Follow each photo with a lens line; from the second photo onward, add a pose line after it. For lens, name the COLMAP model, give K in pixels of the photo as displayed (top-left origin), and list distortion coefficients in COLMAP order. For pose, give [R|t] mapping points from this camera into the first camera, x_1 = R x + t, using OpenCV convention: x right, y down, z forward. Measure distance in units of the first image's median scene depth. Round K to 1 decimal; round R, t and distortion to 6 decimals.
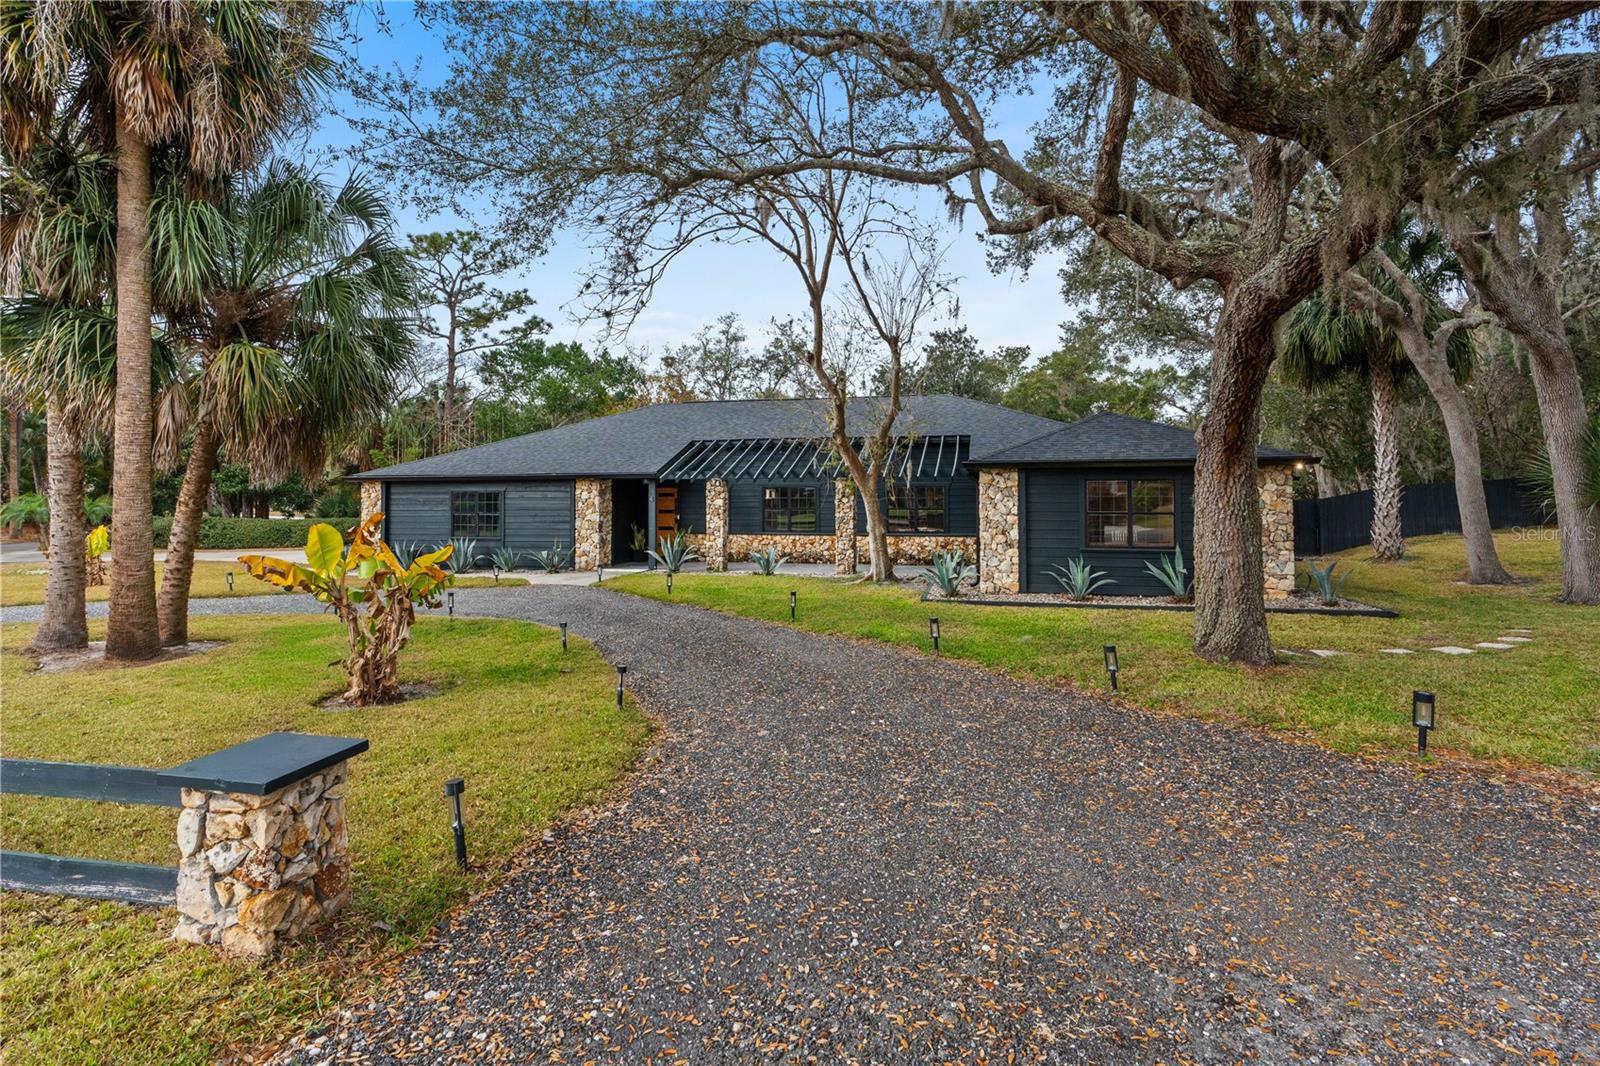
lens RADIAL K [[735.9, 0, 802.7], [0, 735.9, 525.9], [0, 0, 1]] dist [-0.001604, -0.000142]
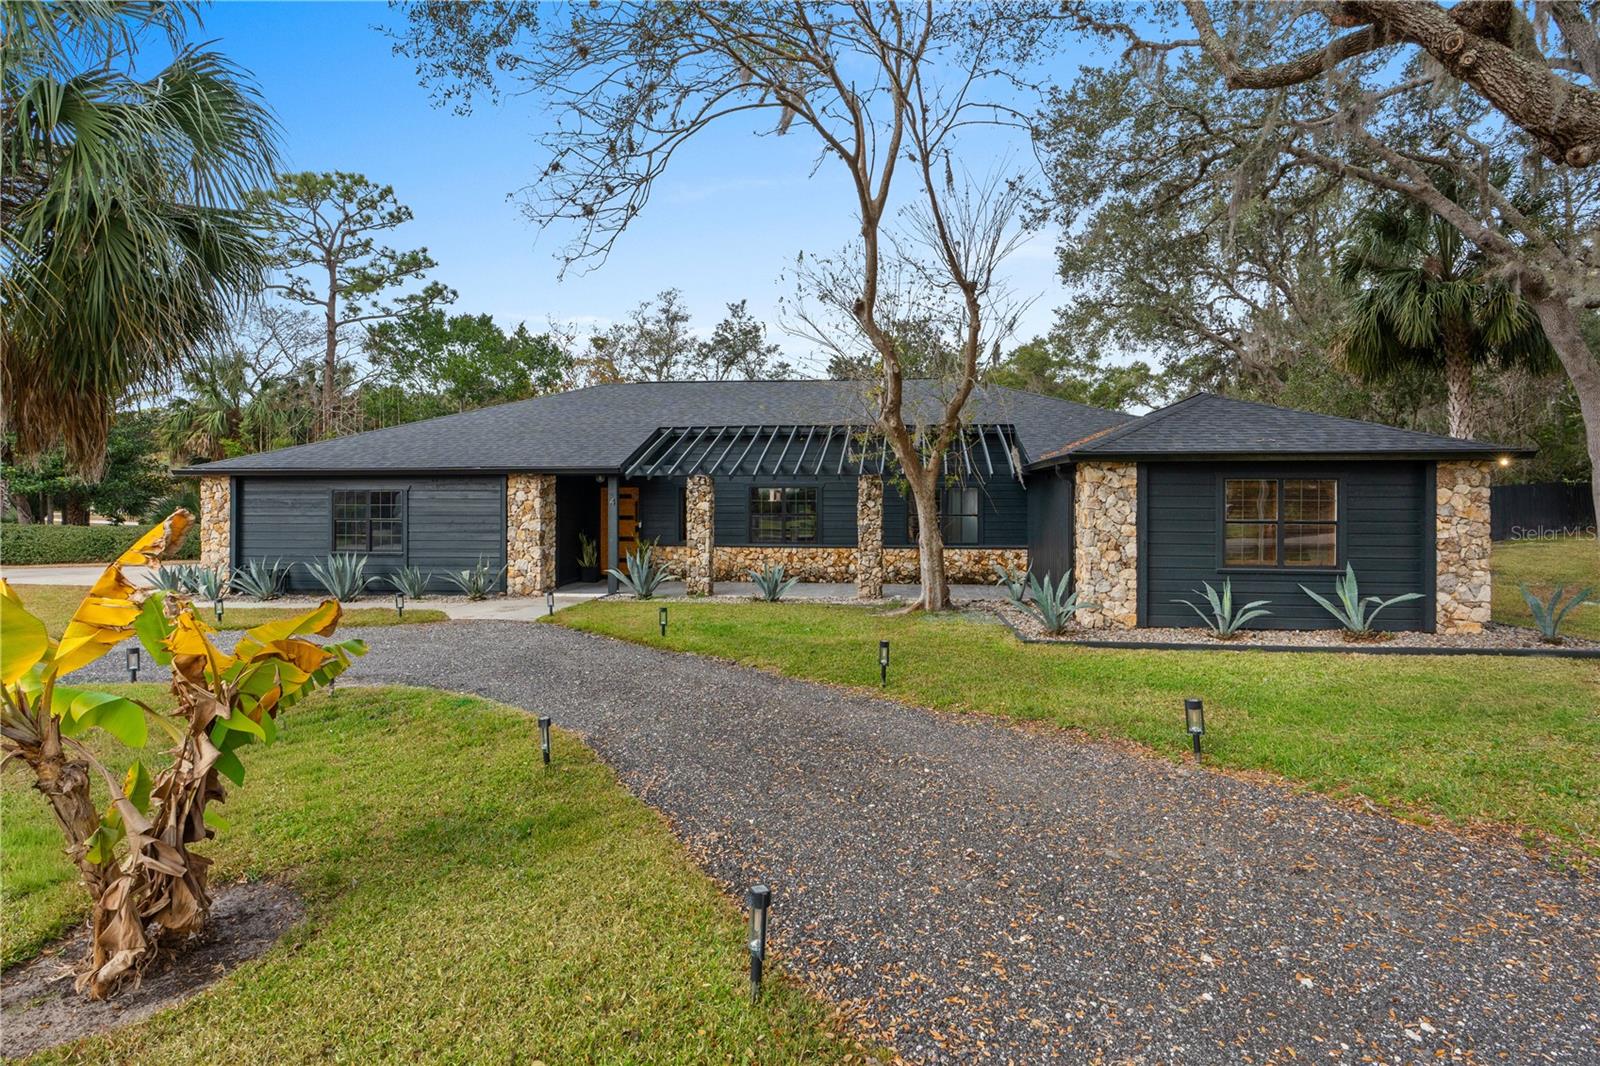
lens RADIAL K [[757.5, 0, 813.4], [0, 757.5, 541.1], [0, 0, 1]] dist [-0.002519, -0.000170]
pose [[0.992788, -0.002132, 0.119863, -0.083109], [0.000468, 0.999903, 0.013912, -0.005559], [-0.119881, -0.013756, 0.992693, 0.175380]]
